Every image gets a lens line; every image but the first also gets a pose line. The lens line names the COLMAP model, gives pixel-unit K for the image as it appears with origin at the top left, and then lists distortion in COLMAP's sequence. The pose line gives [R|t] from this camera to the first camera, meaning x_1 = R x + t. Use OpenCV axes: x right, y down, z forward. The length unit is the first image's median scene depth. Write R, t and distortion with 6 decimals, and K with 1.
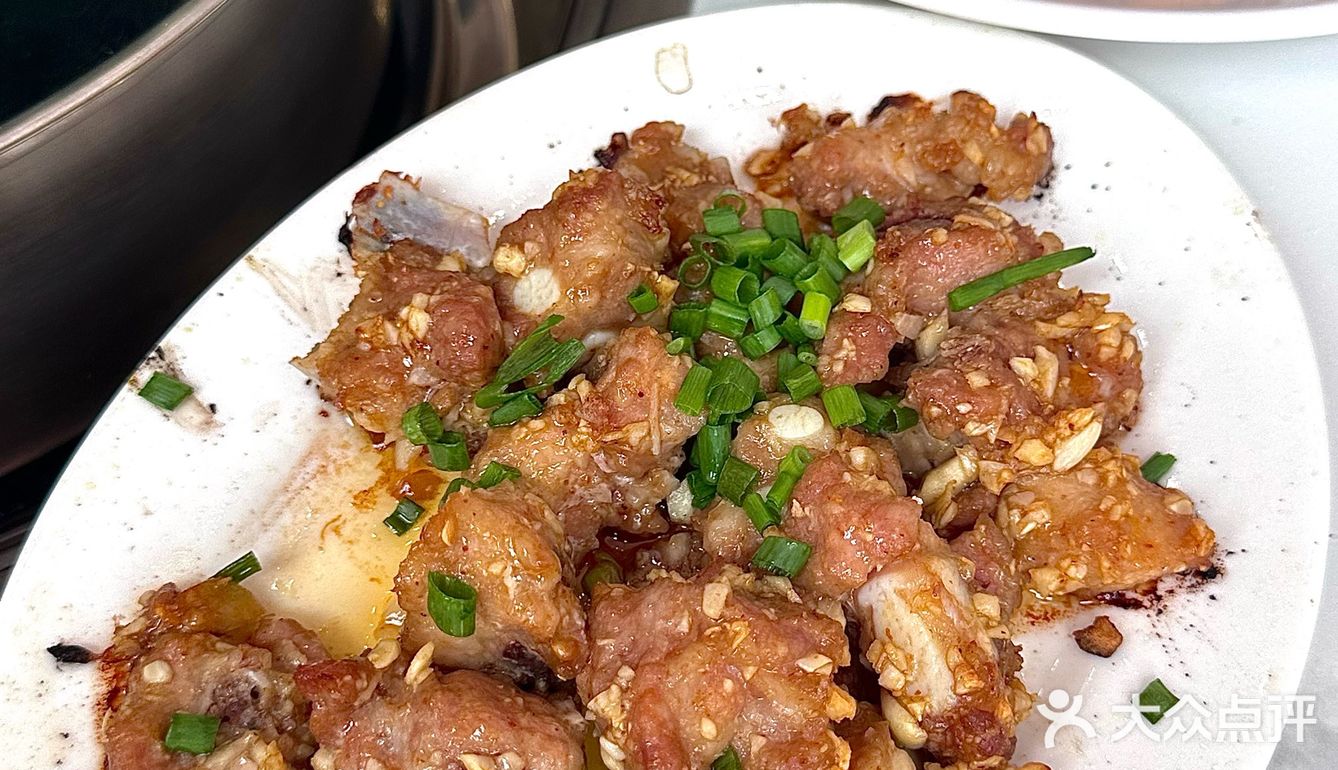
lens RADIAL K [[1885.9, 0, 673.0], [0, 1885.9, 340.0], [0, 0, 1]] dist [0.081662, 0.032454]
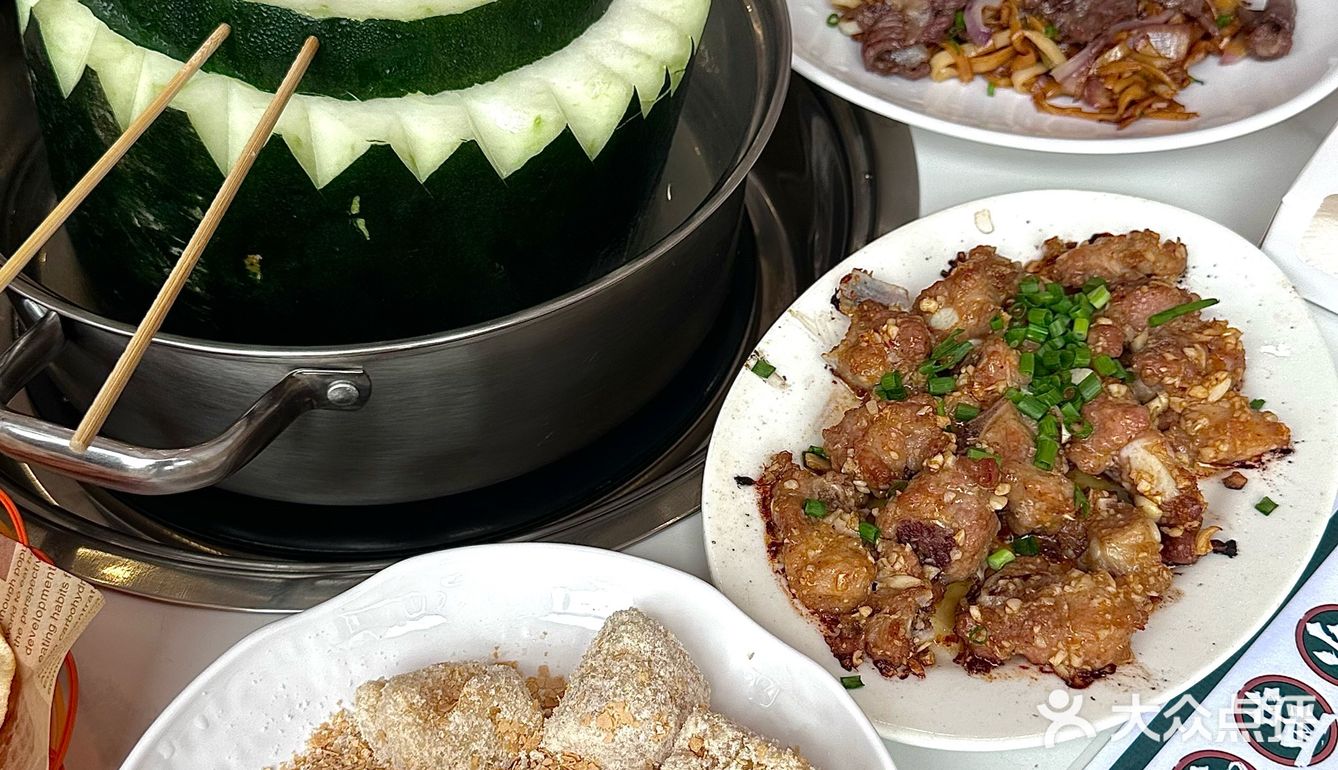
lens RADIAL K [[1431.4, 0, 669.0], [0, 1431.4, 385.0], [0, 0, 1]] dist [0.134723, -0.405245]
pose [[0.998638, -0.007321, -0.051651, -0.287743], [0.002379, 0.995464, -0.095106, 0.191737], [0.052113, 0.094854, 0.994126, -0.559378]]
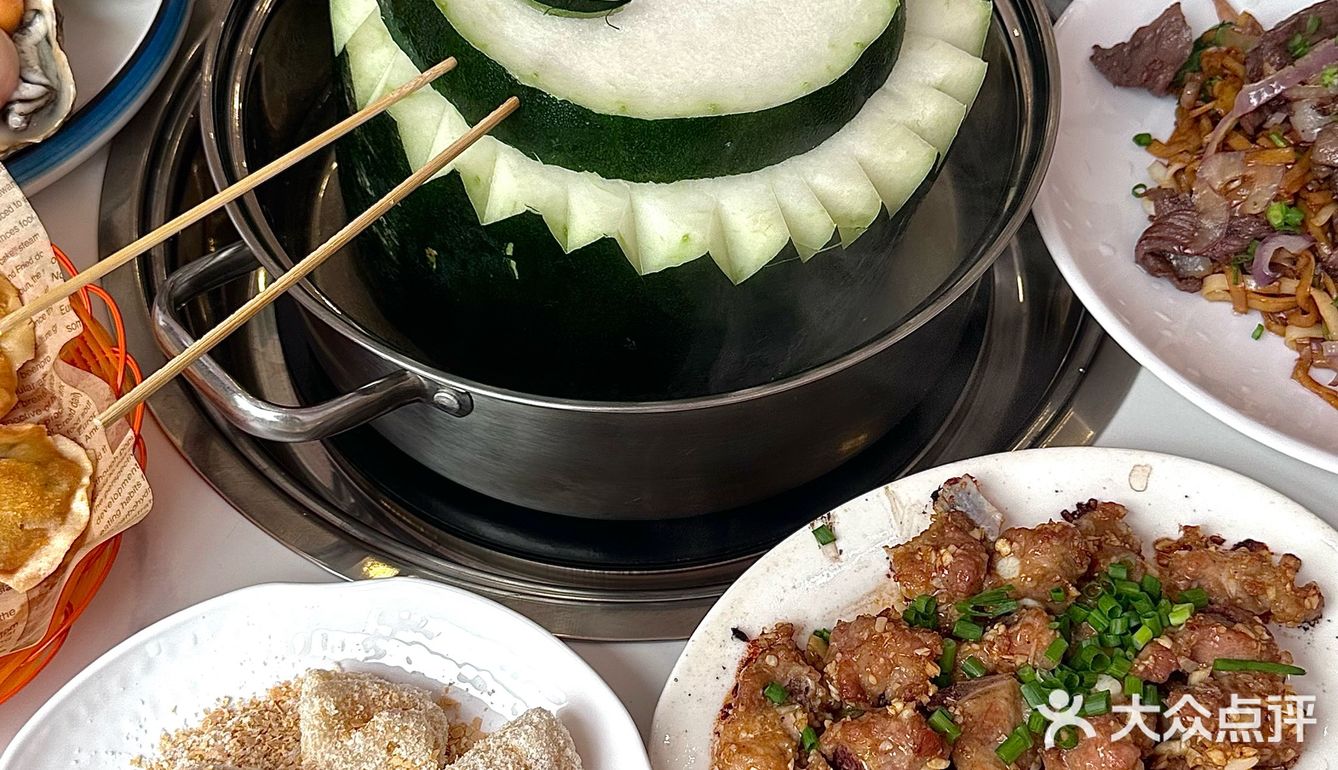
lens RADIAL K [[1626.5, 0, 693.1], [0, 1626.5, 384.2], [0, 0, 1]] dist [0.156518, -0.446156]
pose [[0.864071, 0.383583, -0.325954, 0.127066], [-0.389881, 0.919580, 0.048630, -0.155517], [0.318395, 0.085063, 0.944134, -0.744686]]
